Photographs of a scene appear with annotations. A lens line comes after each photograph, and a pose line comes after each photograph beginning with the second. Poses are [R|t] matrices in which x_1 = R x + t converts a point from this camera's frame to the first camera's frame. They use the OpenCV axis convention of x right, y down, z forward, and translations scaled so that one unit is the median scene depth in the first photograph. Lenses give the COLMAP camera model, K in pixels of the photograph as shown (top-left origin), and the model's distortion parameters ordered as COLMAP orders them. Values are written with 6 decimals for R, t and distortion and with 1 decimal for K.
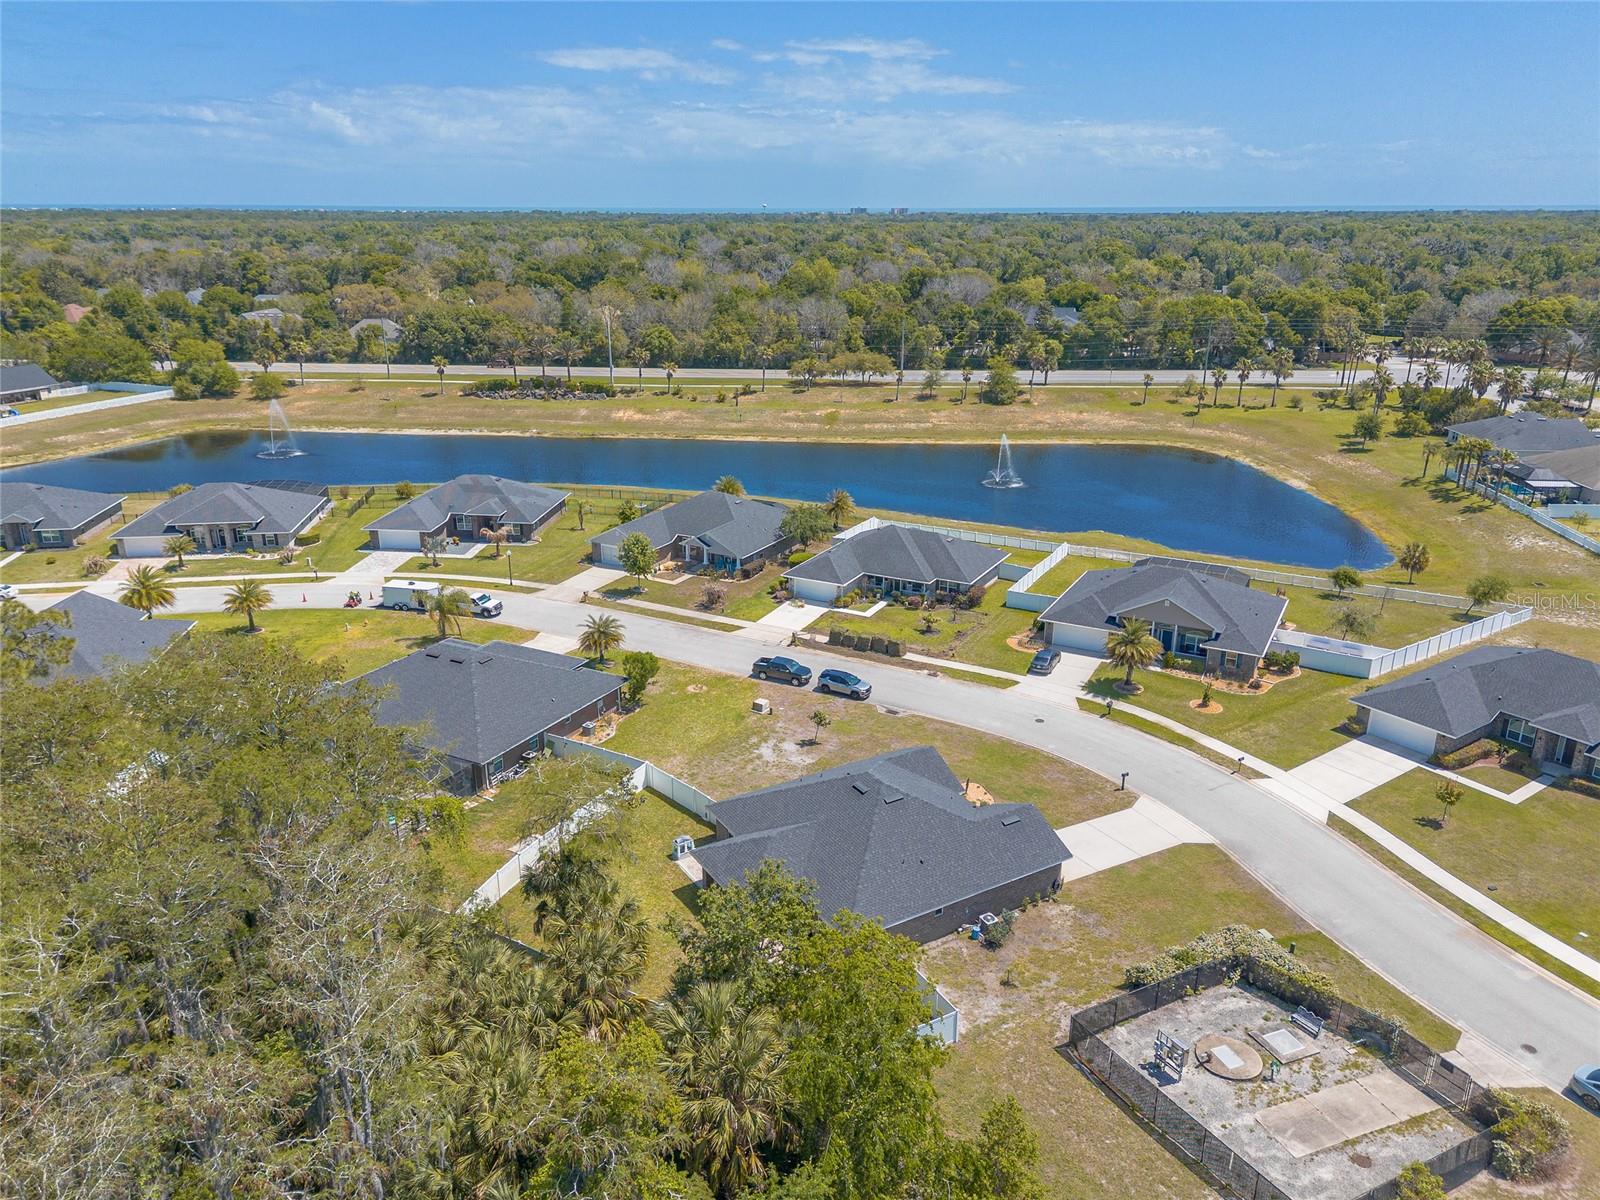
lens RADIAL K [[1116.2, 0, 817.3], [0, 1116.2, 599.2], [0, 0, 1]] dist [0.097117, -0.128155]
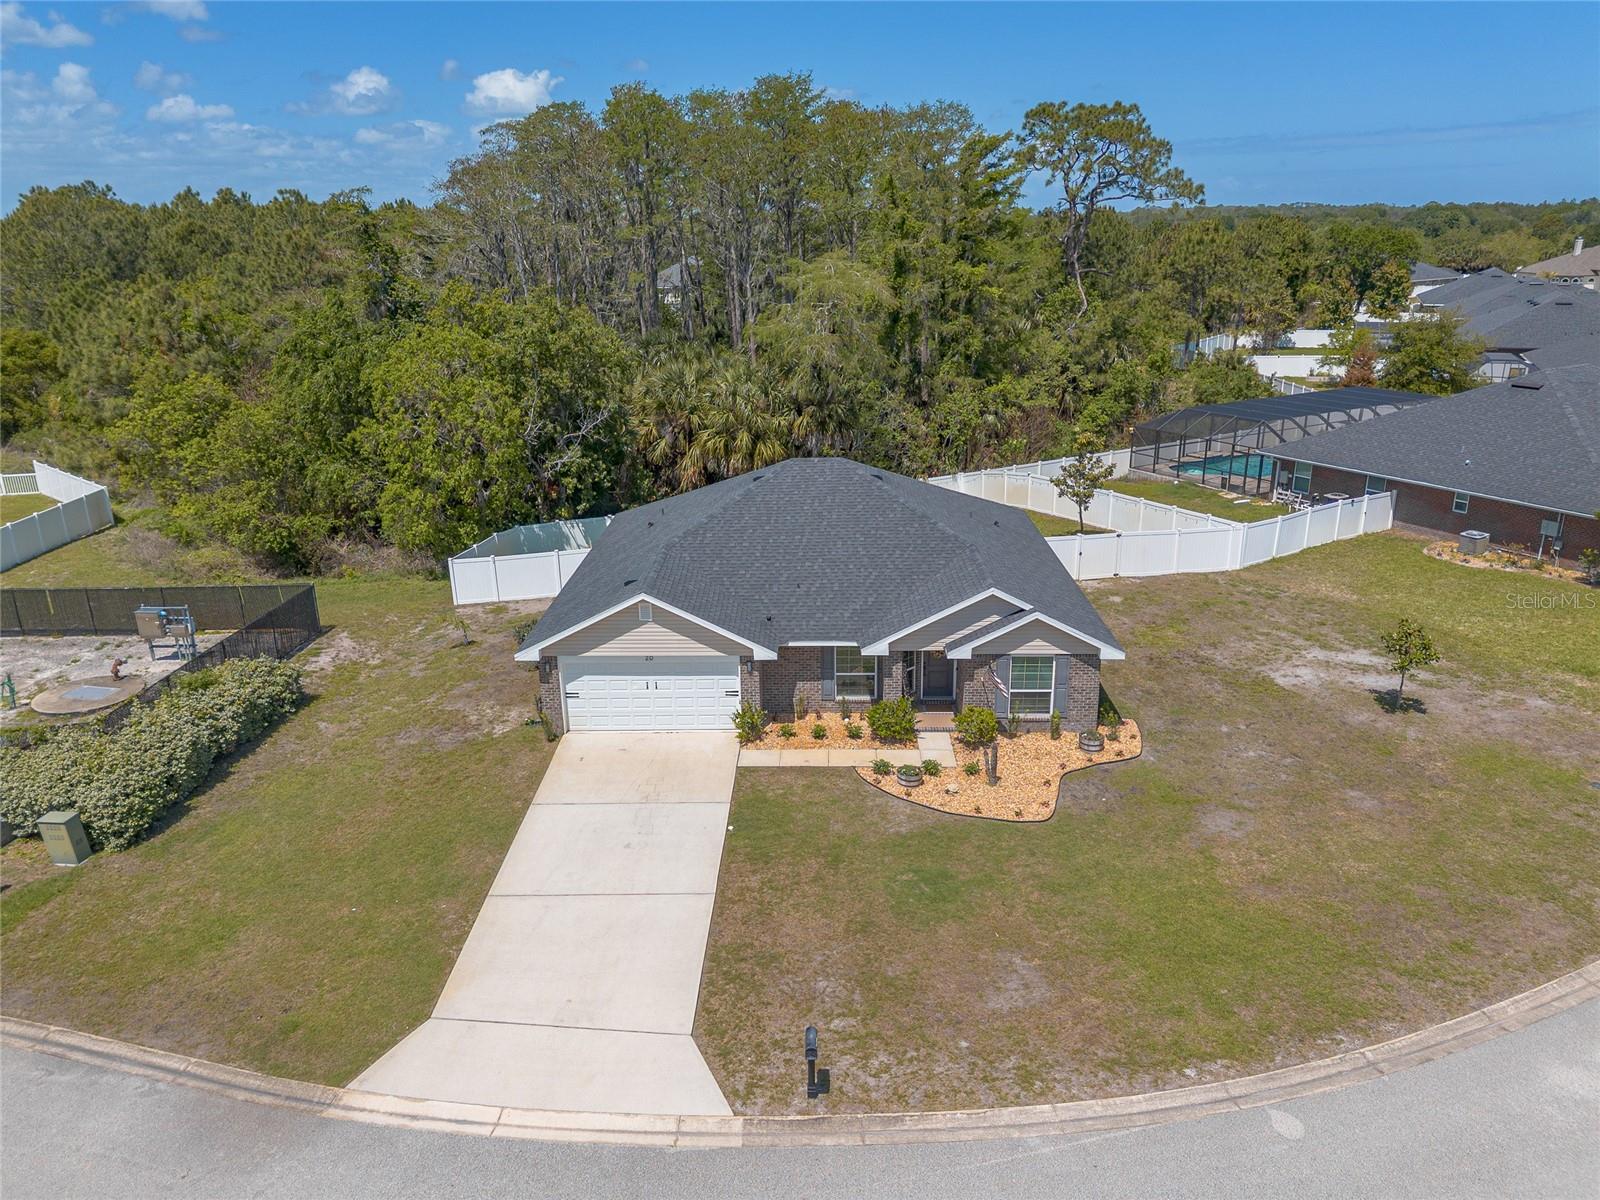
lens RADIAL K [[1145.0, 0, 807.2], [0, 1145.0, 603.0], [0, 0, 1]] dist [0.082387, -0.087738]
pose [[-0.543529, 0.264321, -0.796687, 0.275450], [-0.257596, 0.850803, 0.458016, -0.020230], [0.798887, 0.454169, -0.394348, 0.657502]]
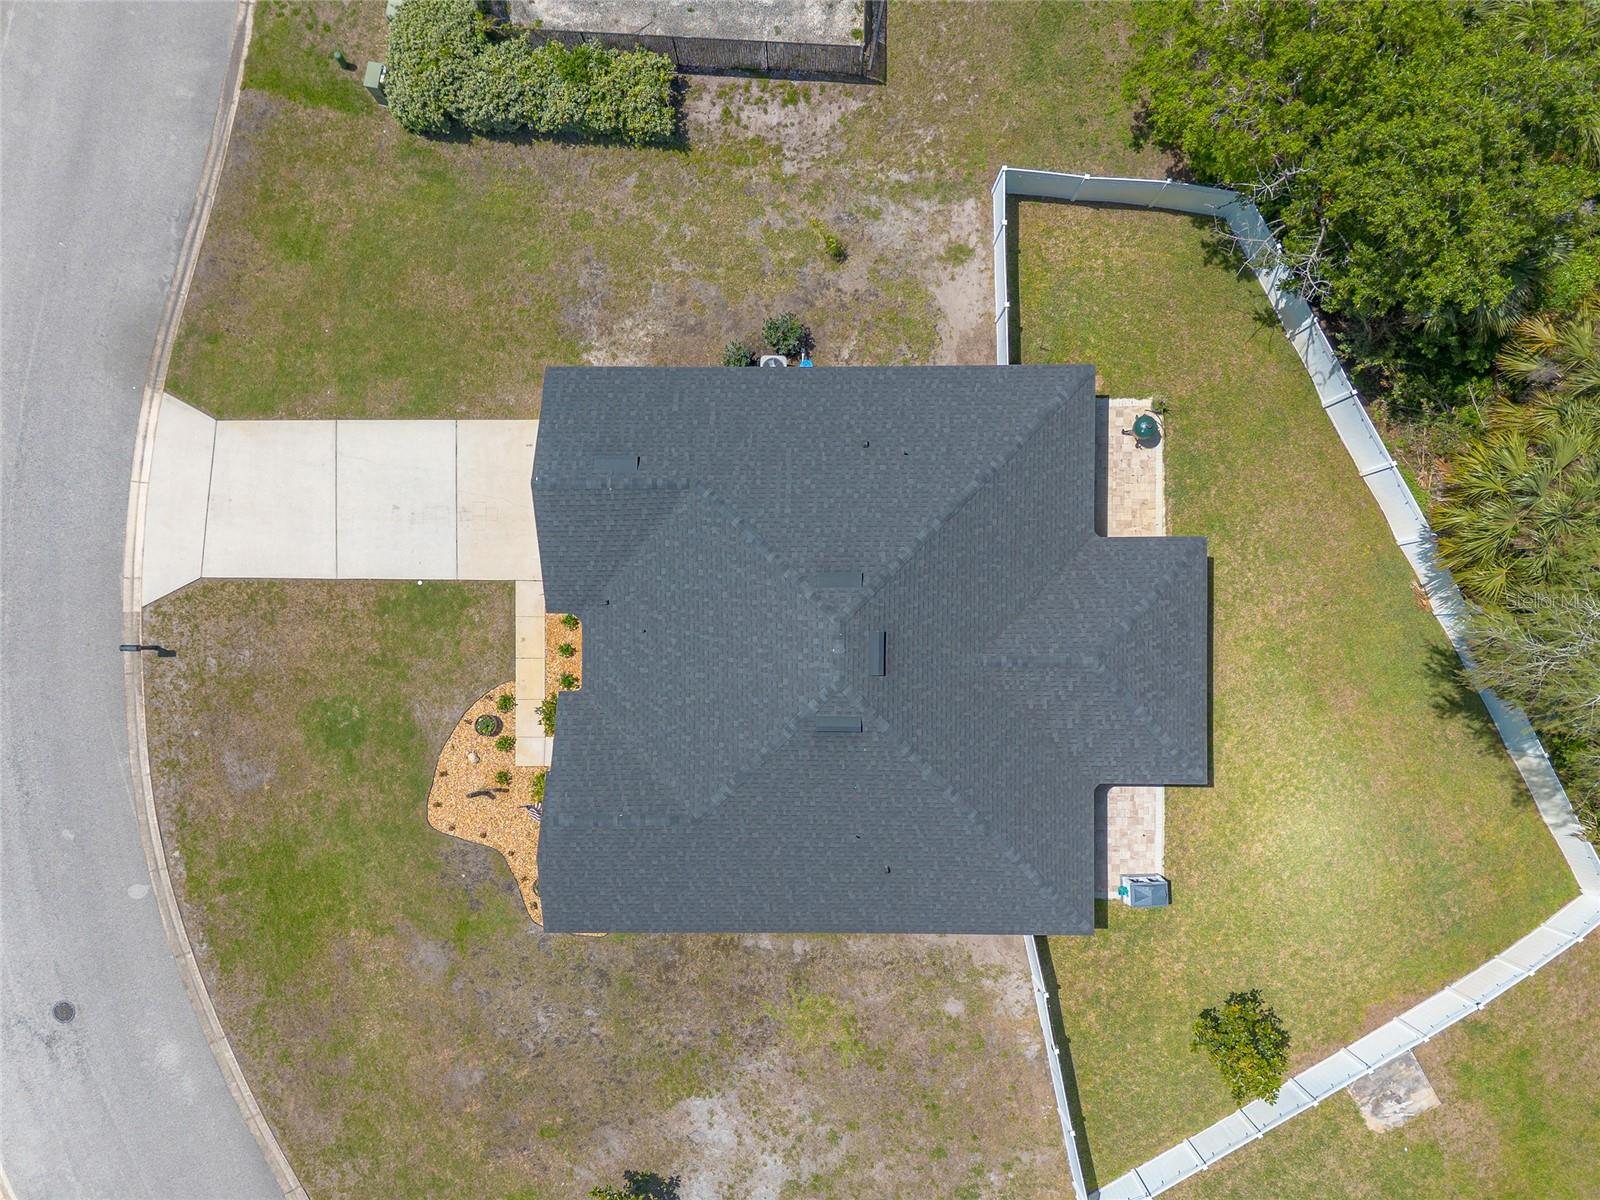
lens RADIAL K [[1145.0, 0, 807.2], [0, 1145.0, 603.0], [0, 0, 1]] dist [0.082387, -0.087738]
pose [[-0.847884, -0.530142, 0.006448, 0.036803], [0.185440, -0.285146, 0.940374, -0.132391], [-0.496693, 0.798524, 0.340080, 0.439892]]
